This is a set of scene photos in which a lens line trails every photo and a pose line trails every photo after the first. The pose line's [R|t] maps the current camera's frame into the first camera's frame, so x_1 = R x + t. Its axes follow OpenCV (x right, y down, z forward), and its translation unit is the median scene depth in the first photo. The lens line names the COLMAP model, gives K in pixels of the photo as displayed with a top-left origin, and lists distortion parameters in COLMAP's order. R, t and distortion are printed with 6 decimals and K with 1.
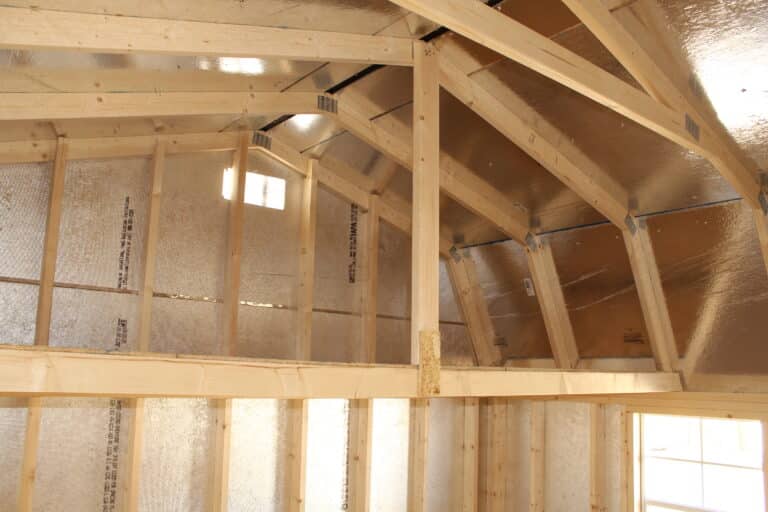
lens RADIAL K [[641.0, 0, 384.0], [0, 641.0, 256.0], [0, 0, 1]] dist [-0.093333, 0.015525]
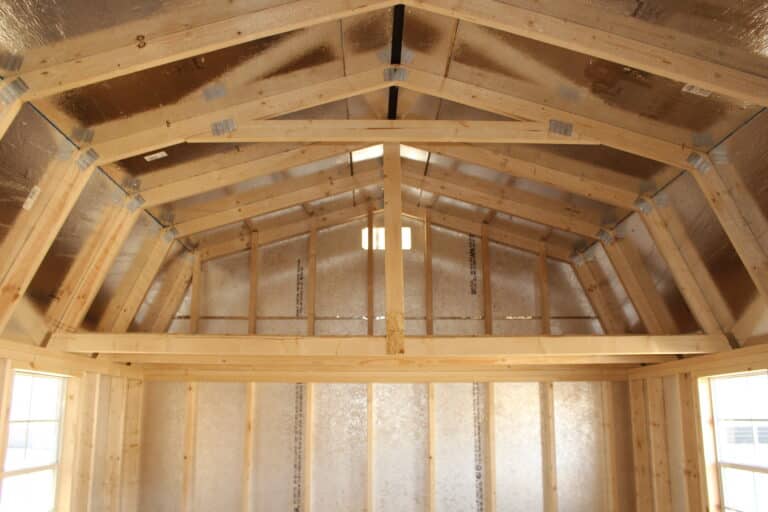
lens RADIAL K [[641.0, 0, 384.0], [0, 641.0, 256.0], [0, 0, 1]] dist [-0.093333, 0.015525]
pose [[0.791148, -0.176515, -0.585600, 0.681835], [0.130424, 0.984116, -0.120435, 0.115200], [0.597557, 0.018905, 0.801603, -0.167933]]
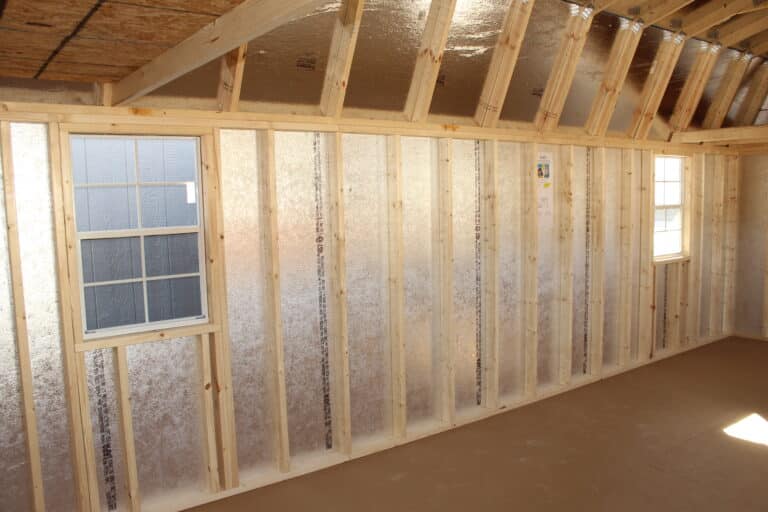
lens RADIAL K [[641.0, 0, 384.0], [0, 641.0, 256.0], [0, 0, 1]] dist [-0.093333, 0.015525]
pose [[-0.023781, 0.076470, -0.996788, 1.585766], [0.187081, 0.979797, 0.070703, 0.108735], [0.982057, -0.184799, -0.037606, -0.531053]]
